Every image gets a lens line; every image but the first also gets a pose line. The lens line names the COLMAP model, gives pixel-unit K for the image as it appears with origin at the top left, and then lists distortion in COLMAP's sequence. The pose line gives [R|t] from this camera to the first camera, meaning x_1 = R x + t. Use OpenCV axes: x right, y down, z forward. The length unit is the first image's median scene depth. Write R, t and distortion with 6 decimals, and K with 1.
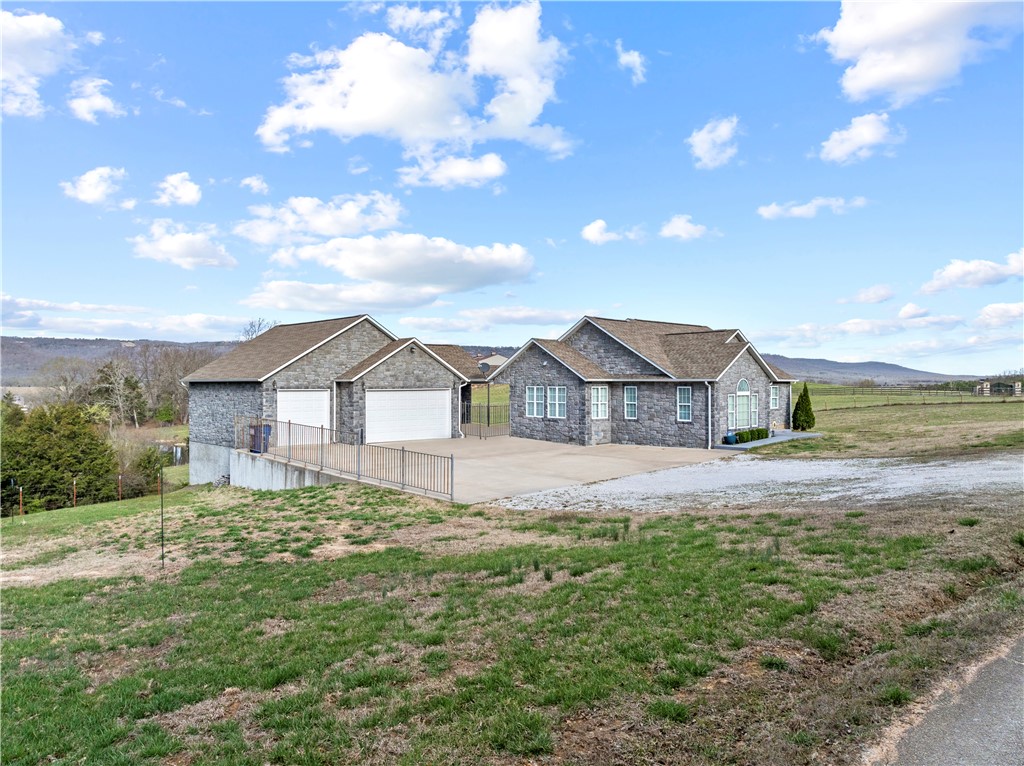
lens RADIAL K [[721.4, 0, 515.7], [0, 721.4, 378.9], [0, 0, 1]] dist [-0.040291, 0.002598]
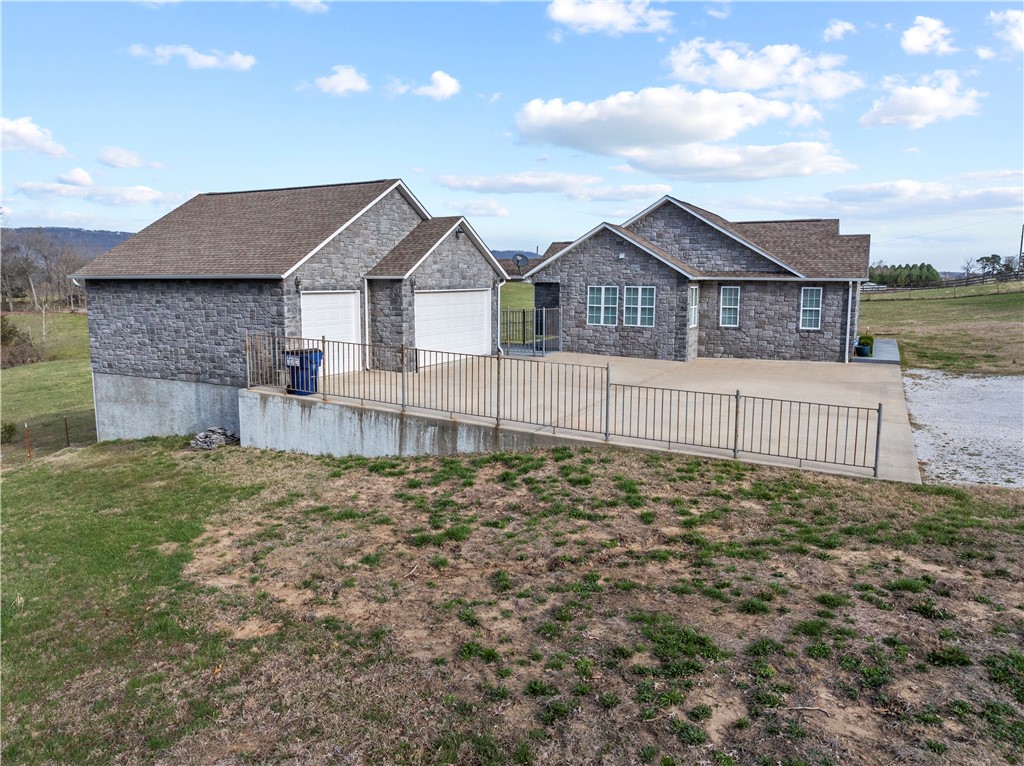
lens RADIAL K [[721.4, 0, 515.7], [0, 721.4, 378.9], [0, 0, 1]] dist [-0.040291, 0.002598]
pose [[0.945721, -0.041041, 0.322379, -0.337217], [-0.005486, 0.989836, 0.142105, -0.000087], [-0.324934, -0.136160, 0.935884, 0.314380]]
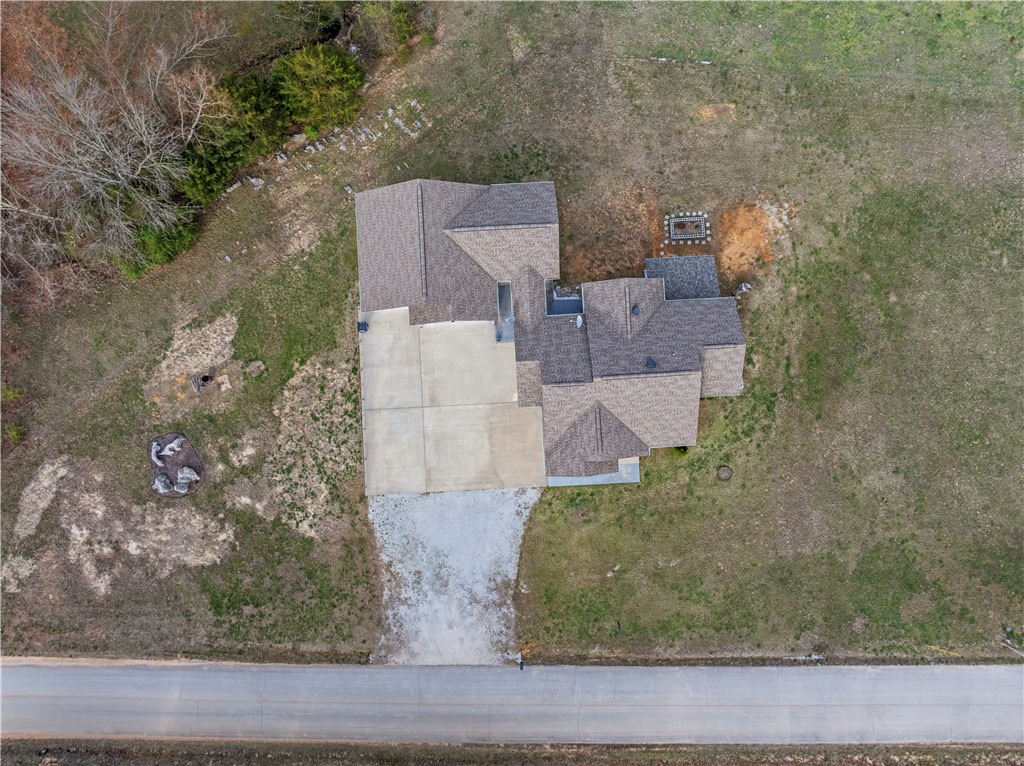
lens RADIAL K [[721.4, 0, 515.7], [0, 721.4, 378.9], [0, 0, 1]] dist [-0.040291, 0.002598]
pose [[0.750807, 0.660507, 0.004481, 0.041095], [-0.002917, -0.003468, 0.999990, -1.687836], [0.660516, -0.750812, -0.000677, 1.033889]]
